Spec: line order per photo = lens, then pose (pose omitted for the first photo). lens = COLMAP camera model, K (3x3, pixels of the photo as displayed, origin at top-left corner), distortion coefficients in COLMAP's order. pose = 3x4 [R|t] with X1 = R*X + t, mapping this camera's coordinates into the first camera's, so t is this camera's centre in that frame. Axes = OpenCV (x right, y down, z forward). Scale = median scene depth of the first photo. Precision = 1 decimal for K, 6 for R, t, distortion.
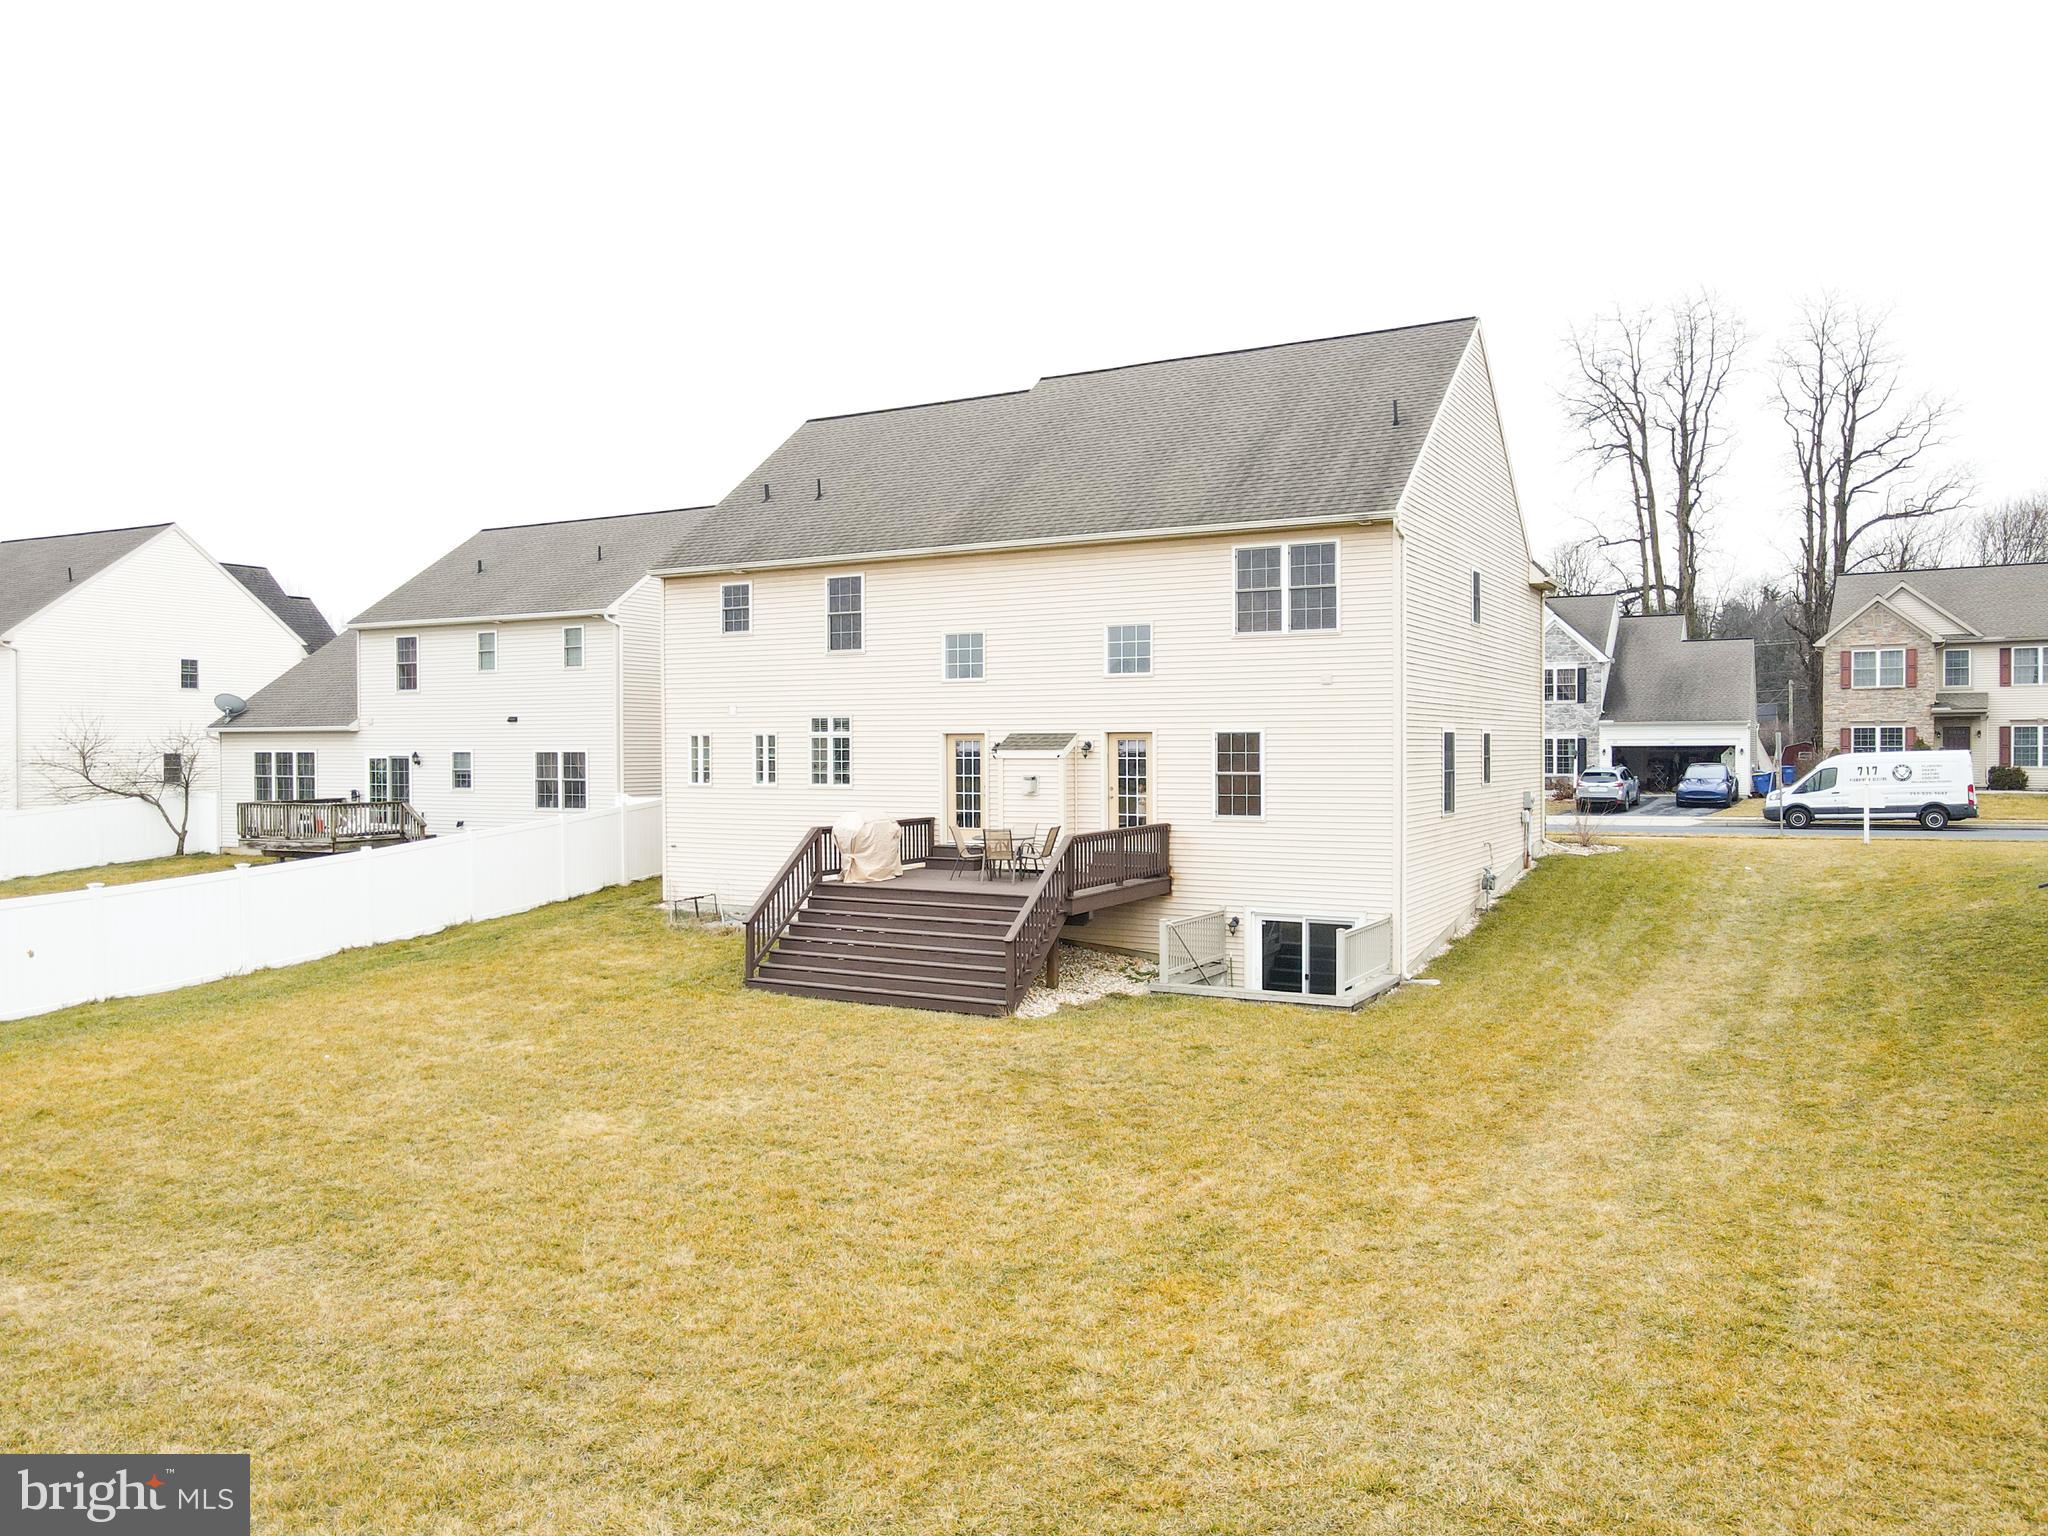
lens RADIAL K [[1499.6, 0, 1007.1], [0, 1499.6, 767.4], [0, 0, 1]] dist [0.007166, 0.019647]
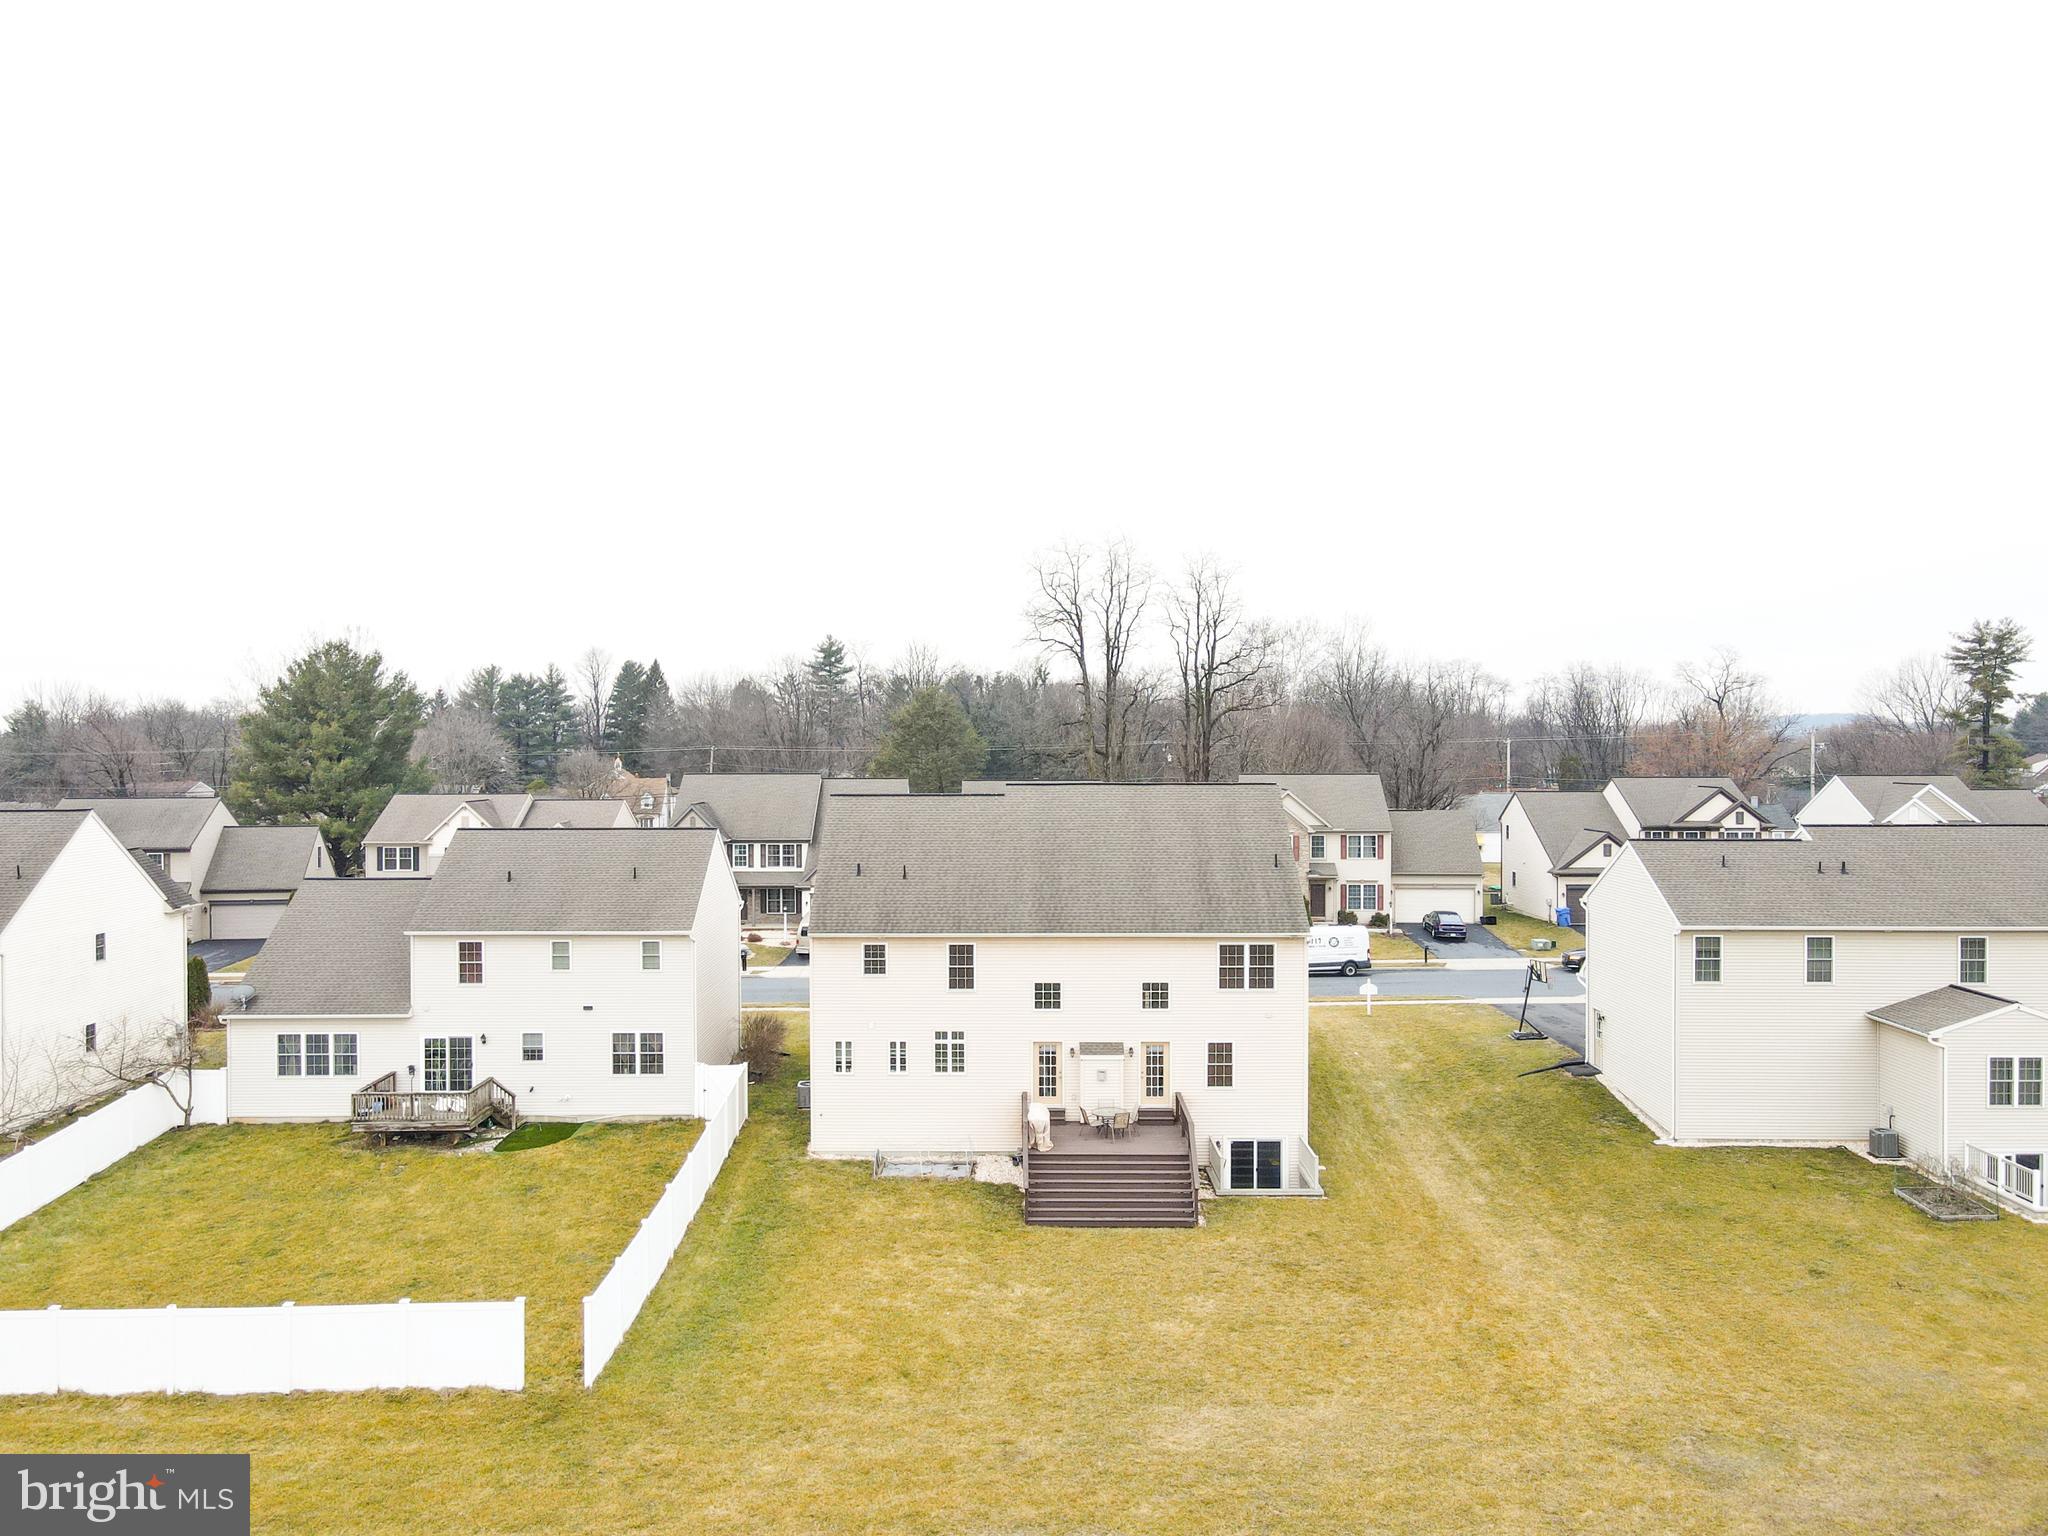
lens RADIAL K [[1499.6, 0, 1014.3], [0, 1499.6, 783.2], [0, 0, 1]] dist [0.007166, 0.019647]
pose [[0.872501, -0.012171, 0.488461, -0.874689], [0.005480, 0.999871, 0.015125, -0.336018], [-0.488582, -0.010520, 0.872454, -0.447066]]
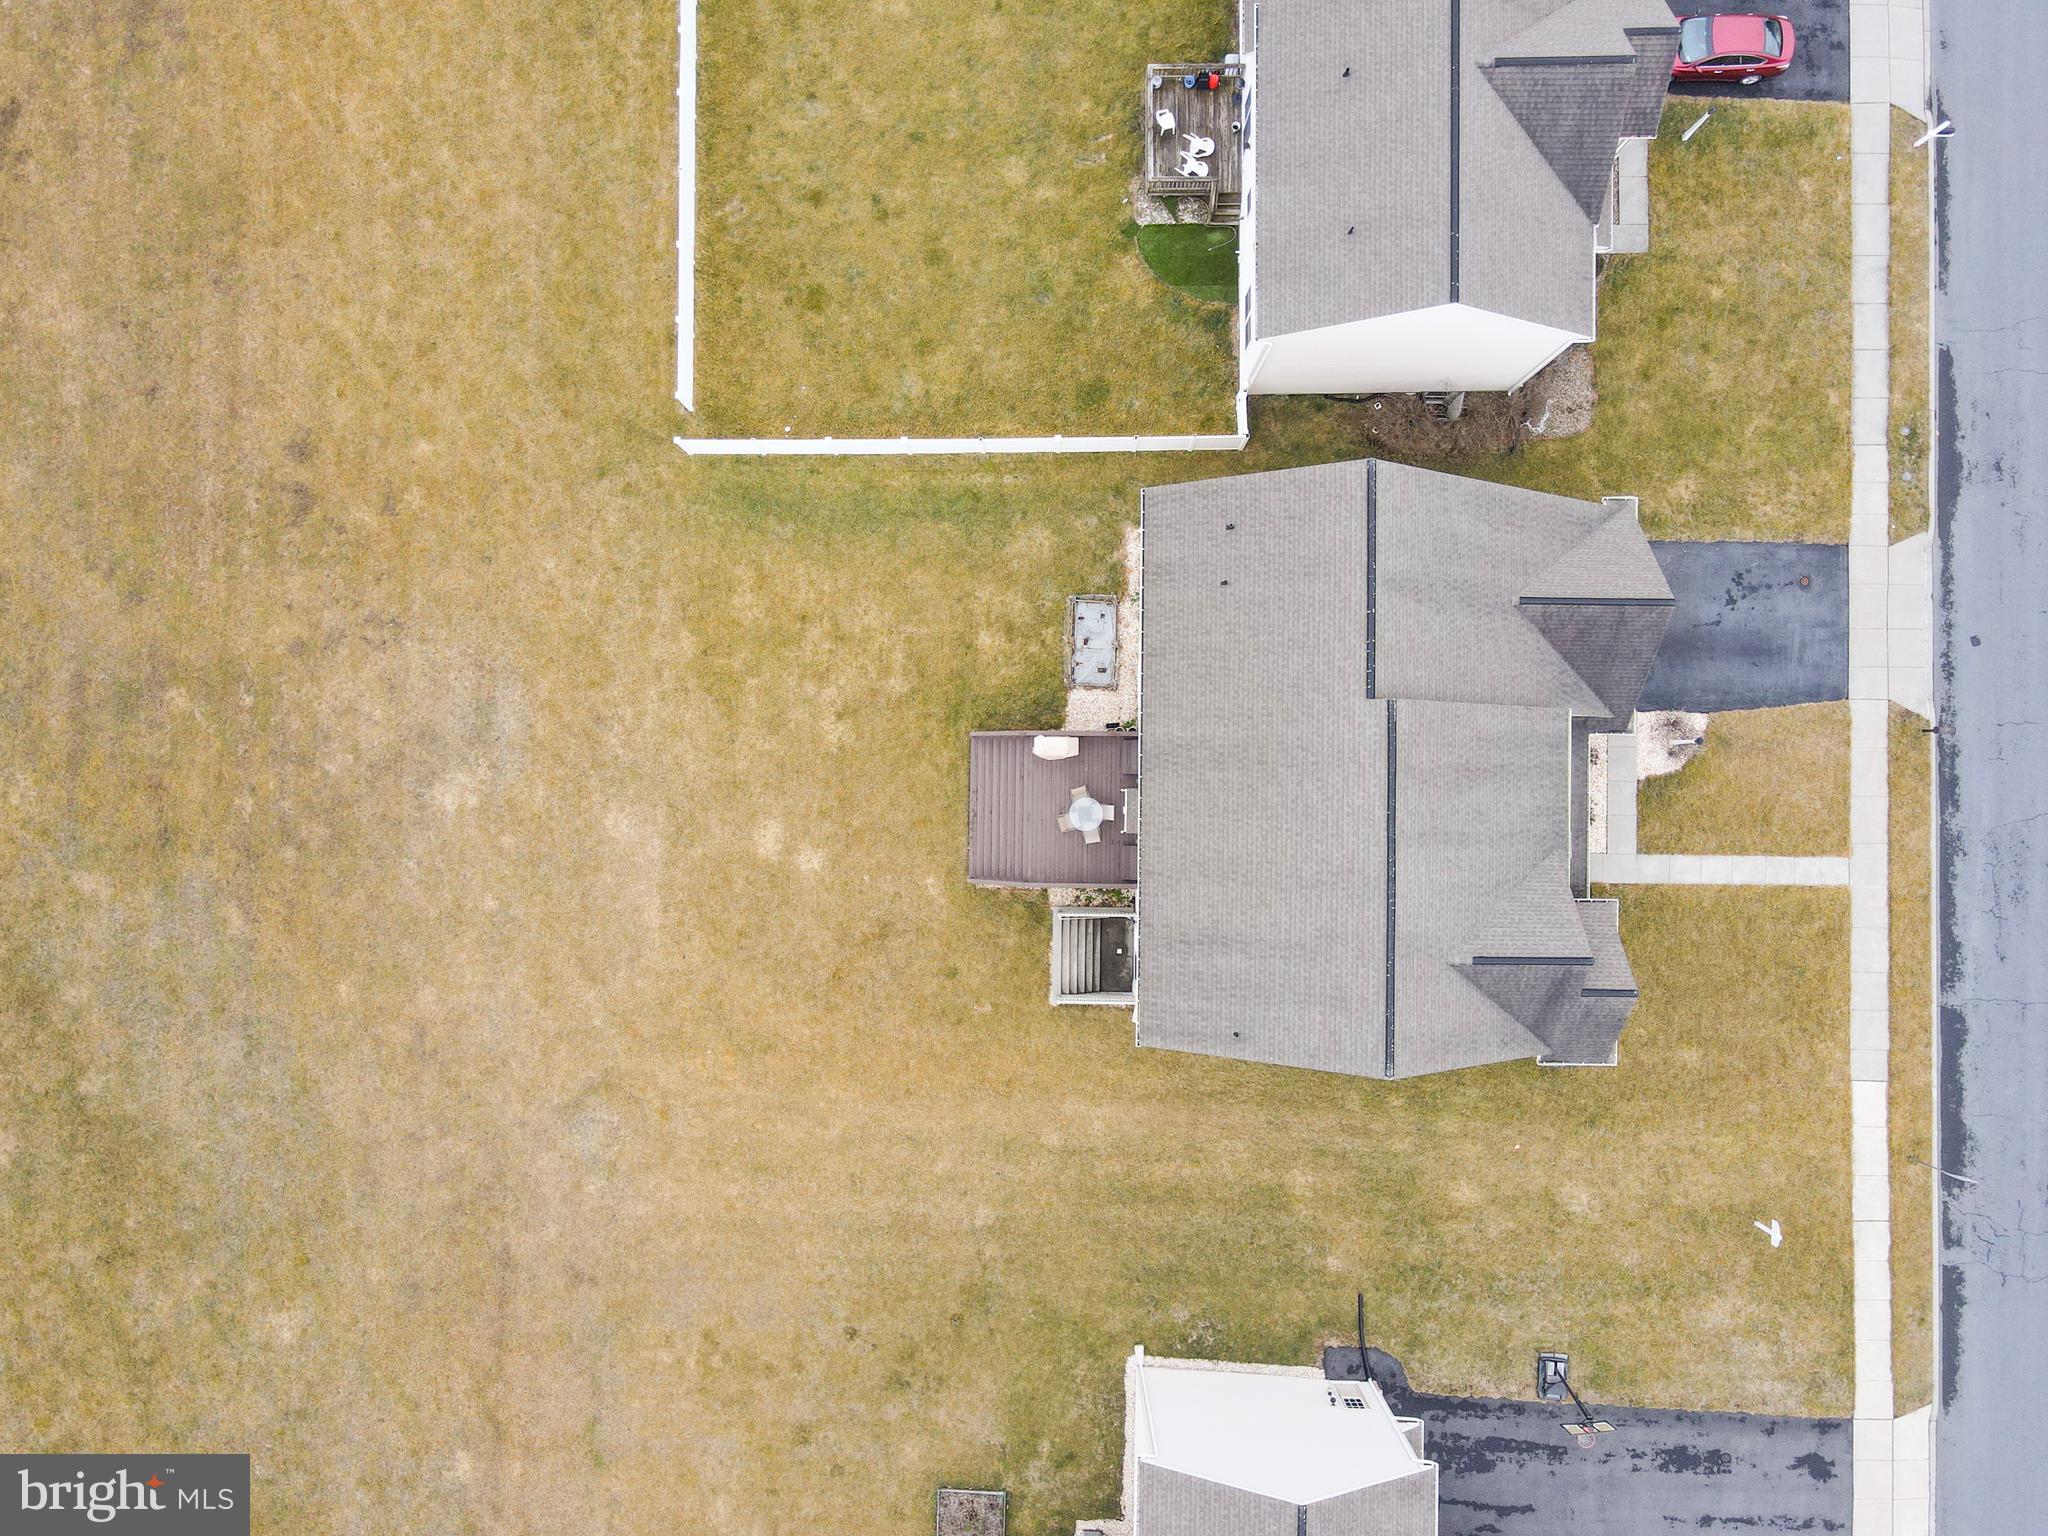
lens RADIAL K [[1499.6, 0, 1015.1], [0, 1499.6, 752.2], [0, 0, 1]] dist [0.007166, 0.019647]
pose [[0.484746, 0.874561, -0.012839, -0.080351], [0.000080, 0.014634, 0.999893, -1.647162], [0.874655, -0.484695, 0.007024, 0.857589]]
